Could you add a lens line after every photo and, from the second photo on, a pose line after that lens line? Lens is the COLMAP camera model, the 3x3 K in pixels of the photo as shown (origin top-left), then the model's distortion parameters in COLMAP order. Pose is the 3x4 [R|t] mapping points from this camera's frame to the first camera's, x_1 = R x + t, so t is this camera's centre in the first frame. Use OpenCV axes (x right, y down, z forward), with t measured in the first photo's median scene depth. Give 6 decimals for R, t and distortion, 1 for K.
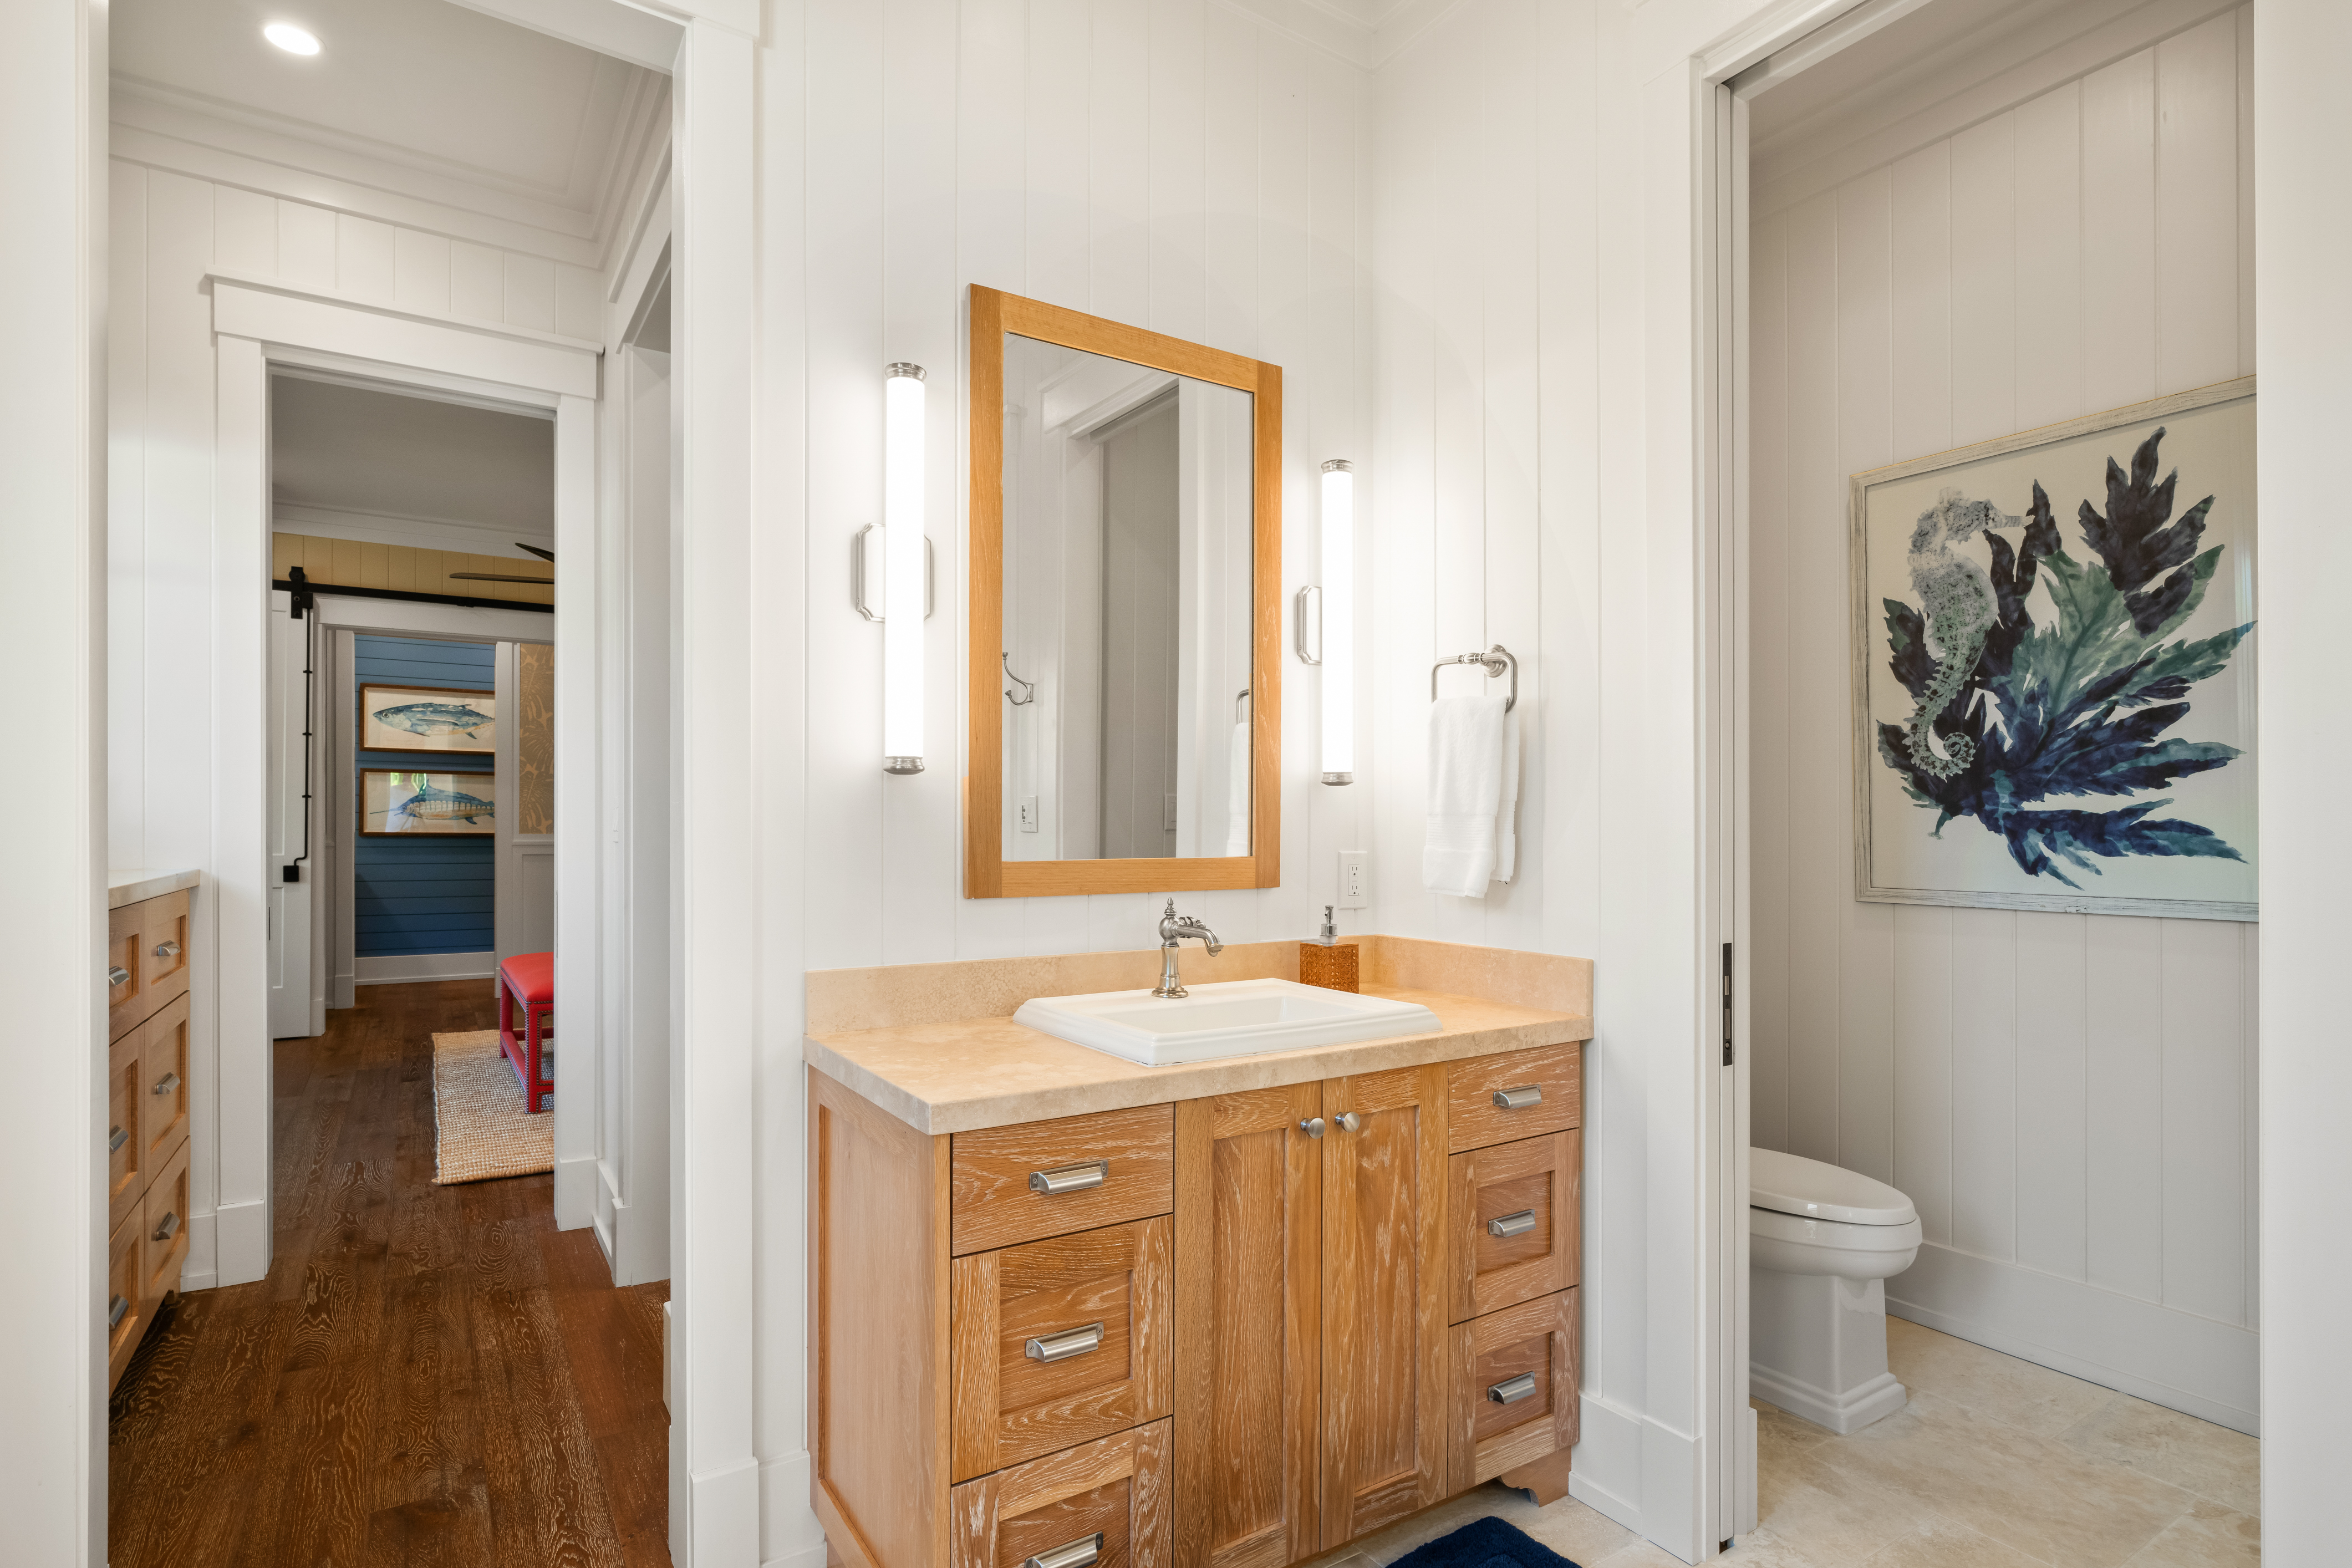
lens RADIAL K [[1188.8, 0, 1176.3], [0, 1188.8, 823.5], [0, 0, 1]] dist [-0.002773, -0.000364]
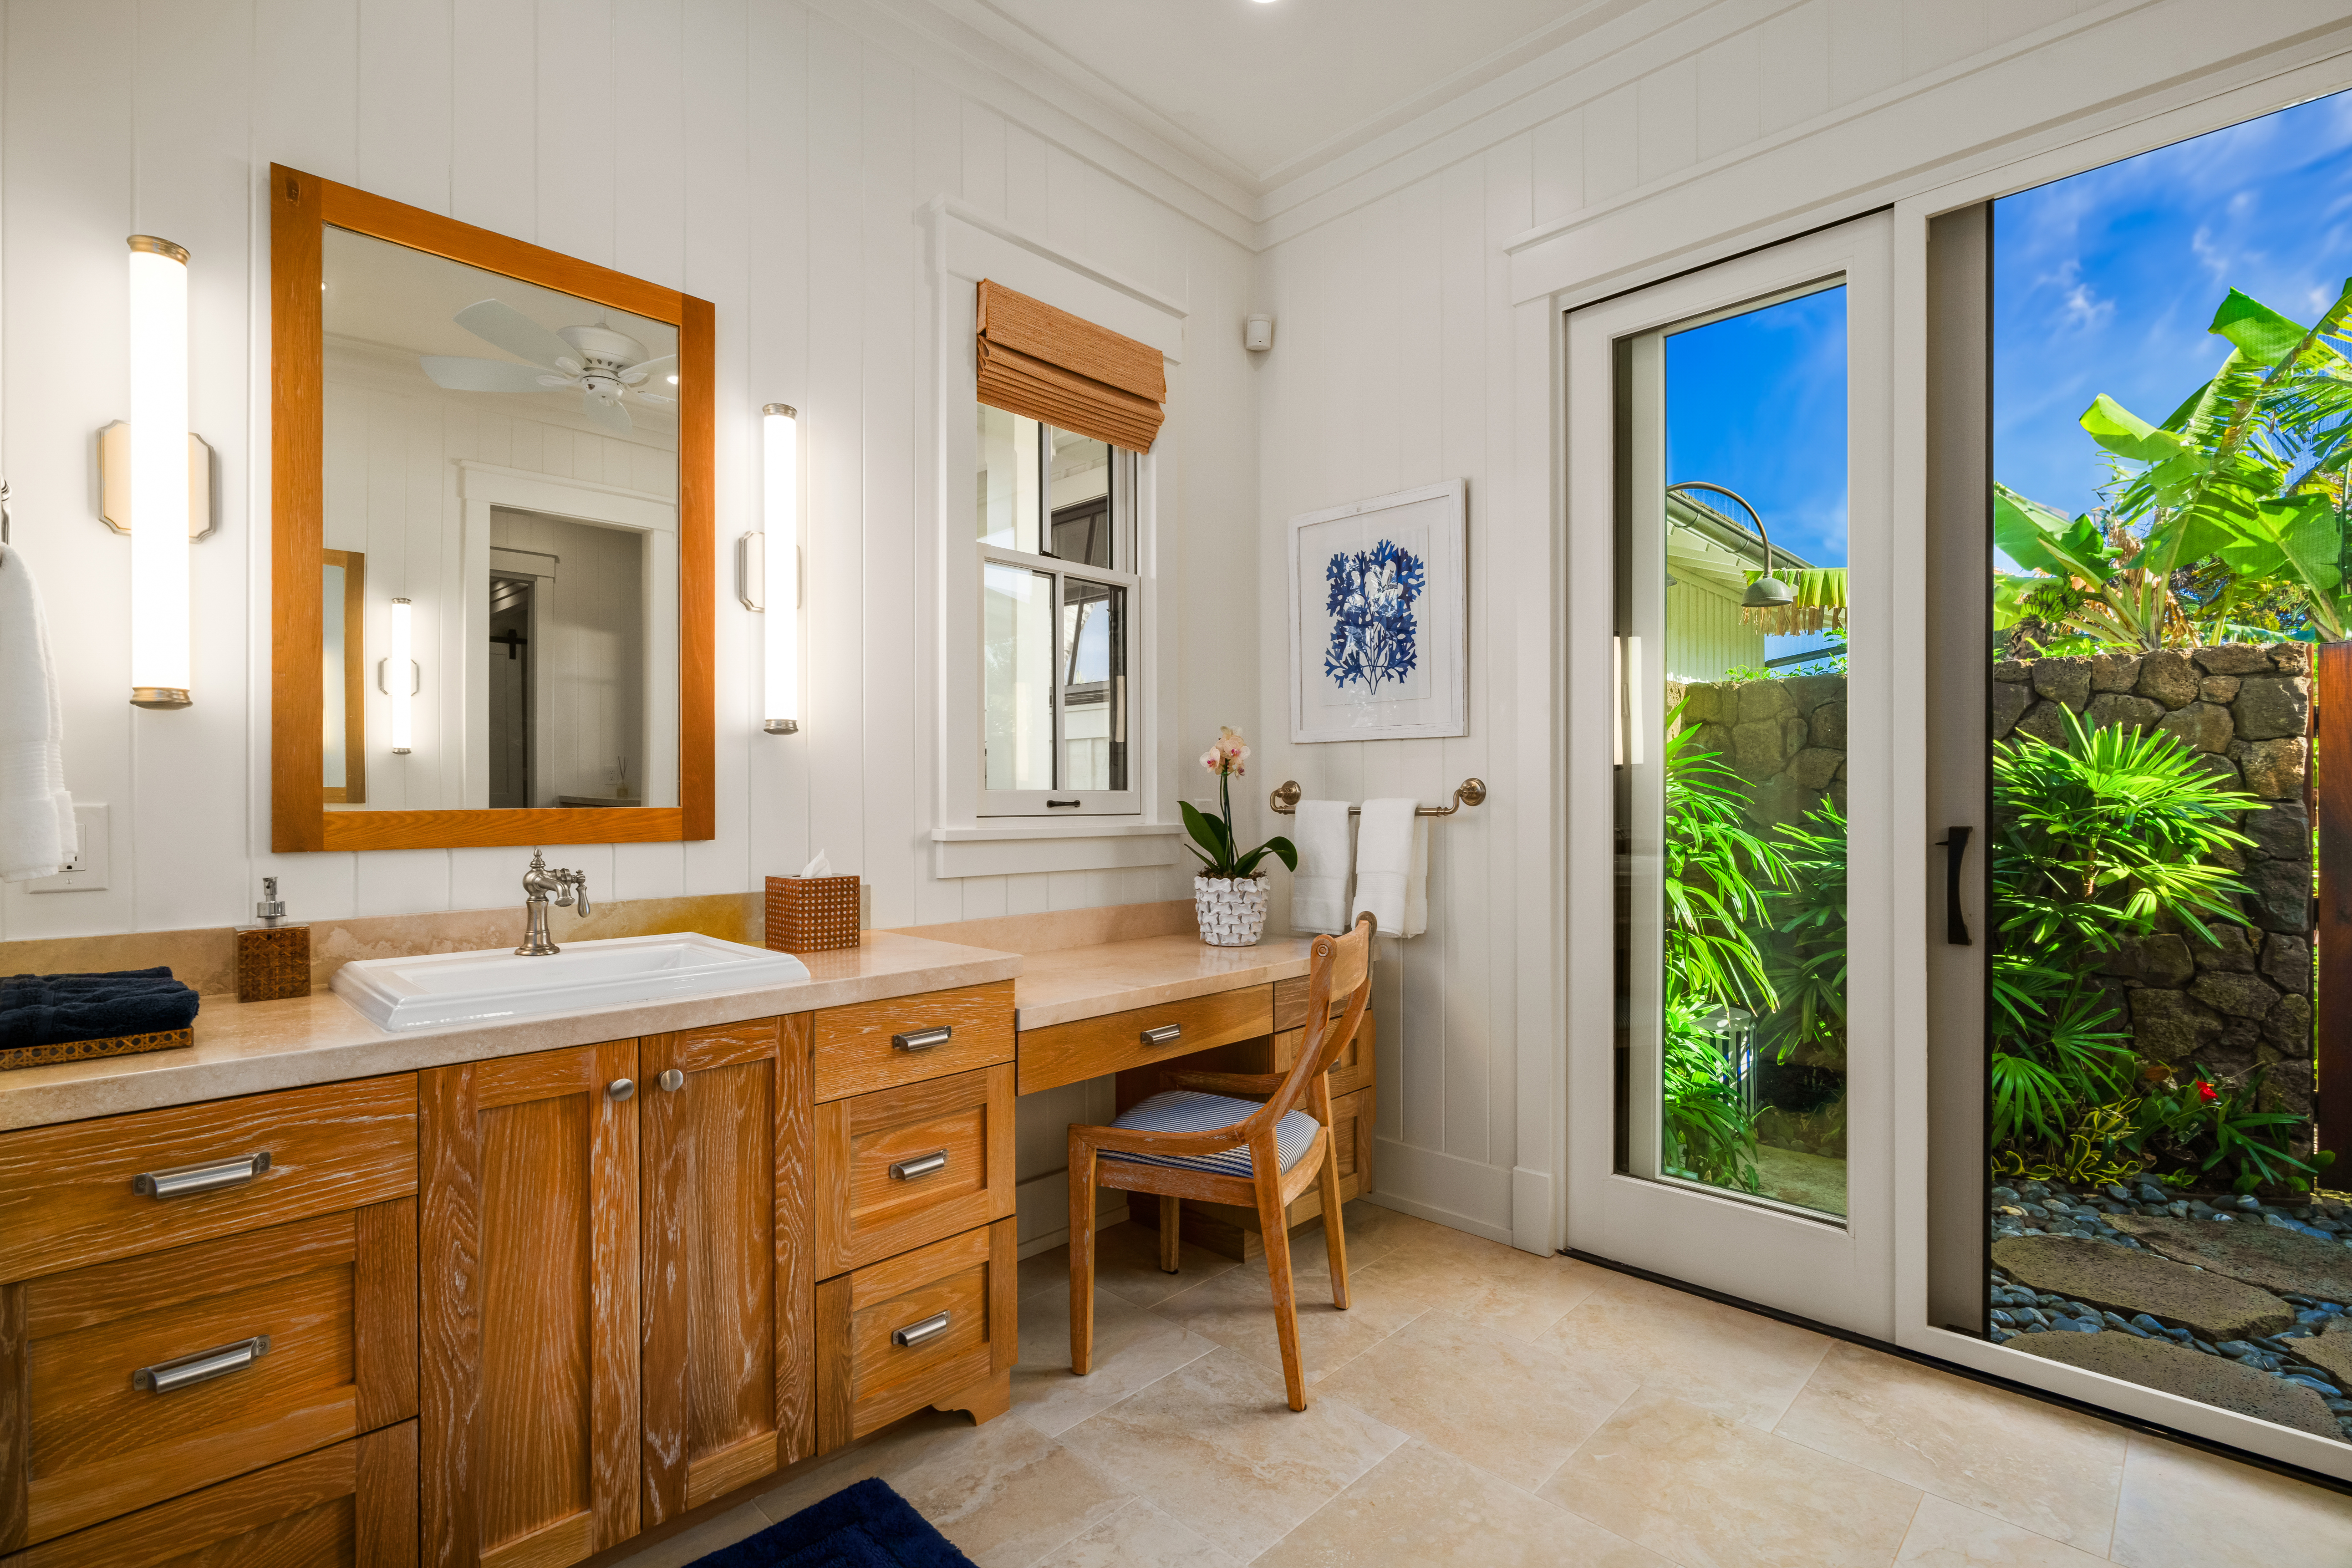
lens RADIAL K [[1080.6, 0, 1176.0], [0, 1080.6, 784.0], [0, 0, 1]] dist [0.001965, 0.000265]
pose [[0.978005, 0.001778, 0.208574, 0.307726], [-0.003303, 0.999970, 0.006962, 0.003220], [-0.208555, -0.007497, 0.977982, 0.057105]]
